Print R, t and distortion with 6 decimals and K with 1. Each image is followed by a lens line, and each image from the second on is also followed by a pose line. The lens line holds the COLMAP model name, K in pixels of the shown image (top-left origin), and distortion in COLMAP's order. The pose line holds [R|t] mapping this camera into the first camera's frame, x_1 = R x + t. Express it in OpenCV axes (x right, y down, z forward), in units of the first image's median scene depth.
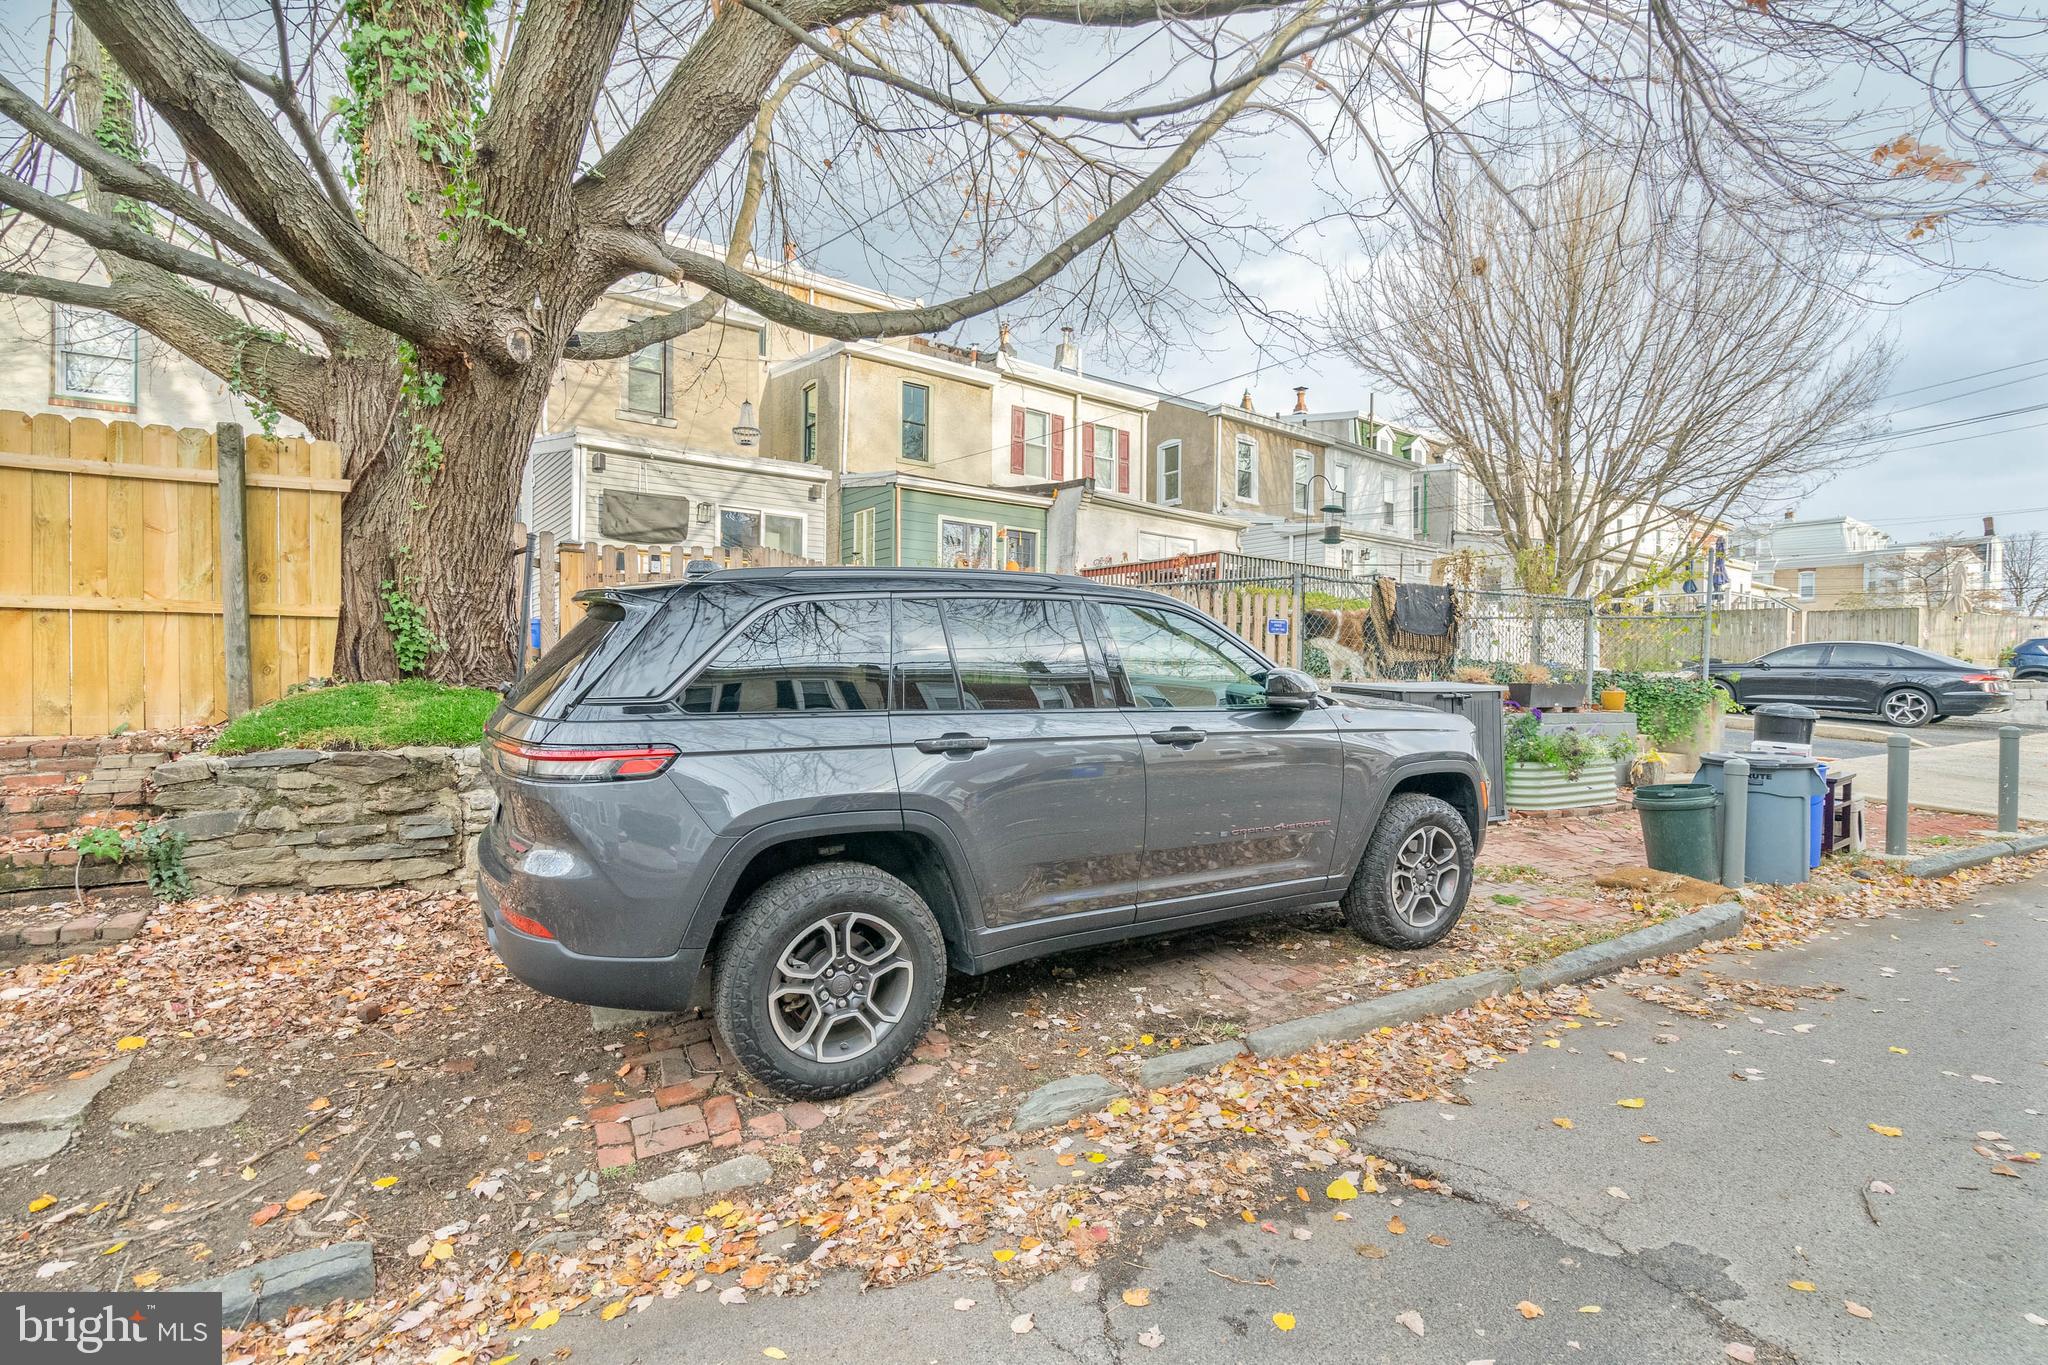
lens RADIAL K [[917.6, 0, 1019.0], [0, 917.6, 677.4], [0, 0, 1]] dist [-0.005934, -0.000394]
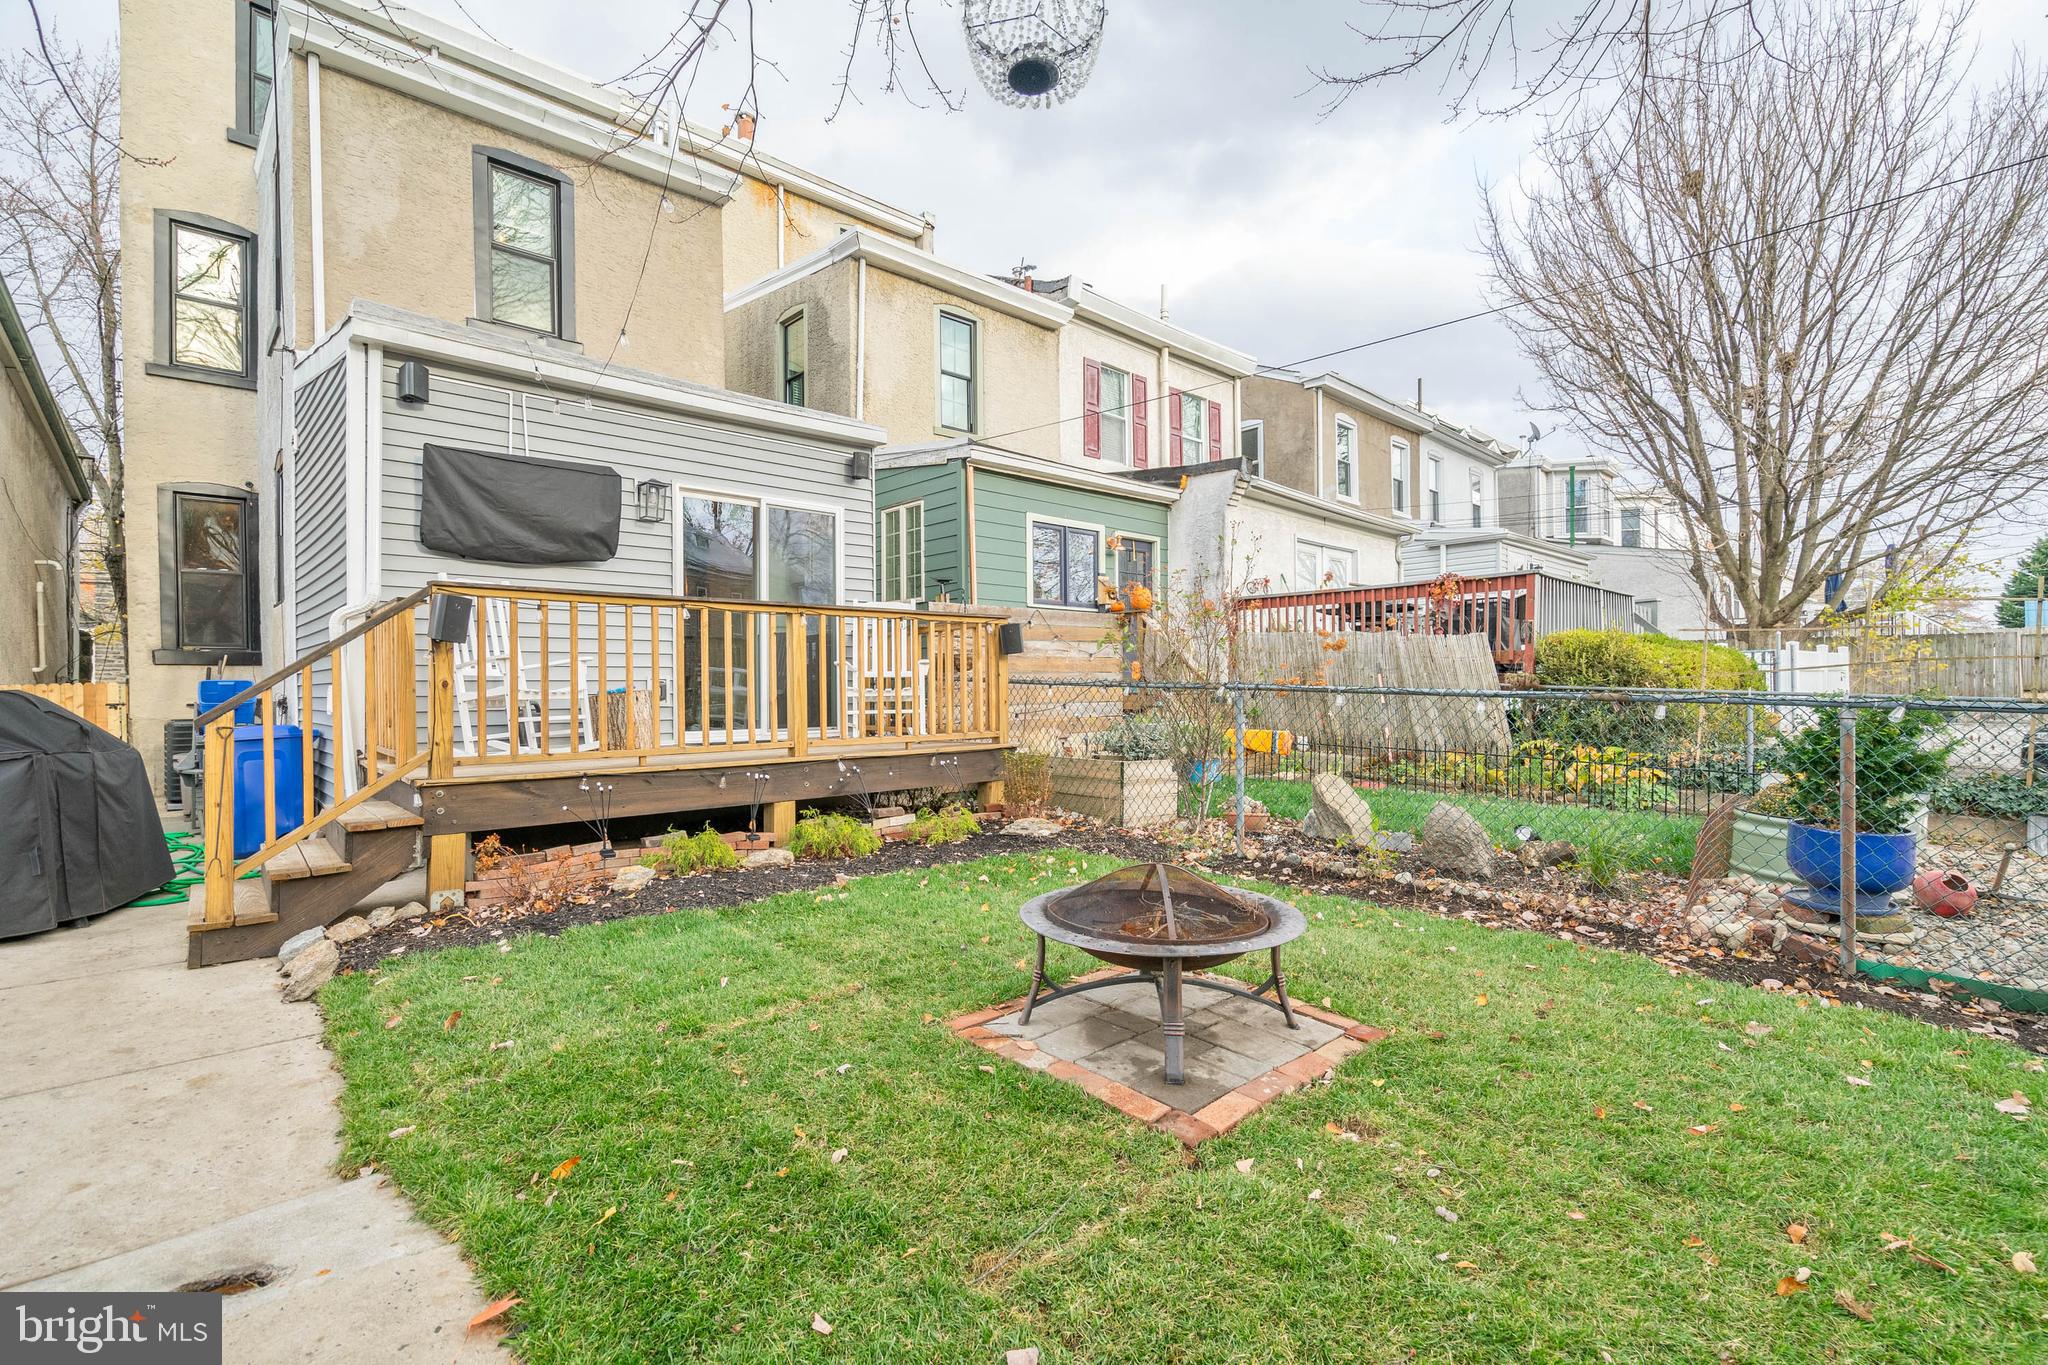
lens RADIAL K [[917.6, 0, 1029.9], [0, 917.6, 685.8], [0, 0, 1]] dist [-0.005934, -0.000394]
pose [[0.994283, -0.019494, 0.104979, -0.128103], [0.019765, 0.999803, -0.001546, -0.049987], [-0.104928, 0.003612, 0.994473, 0.322349]]
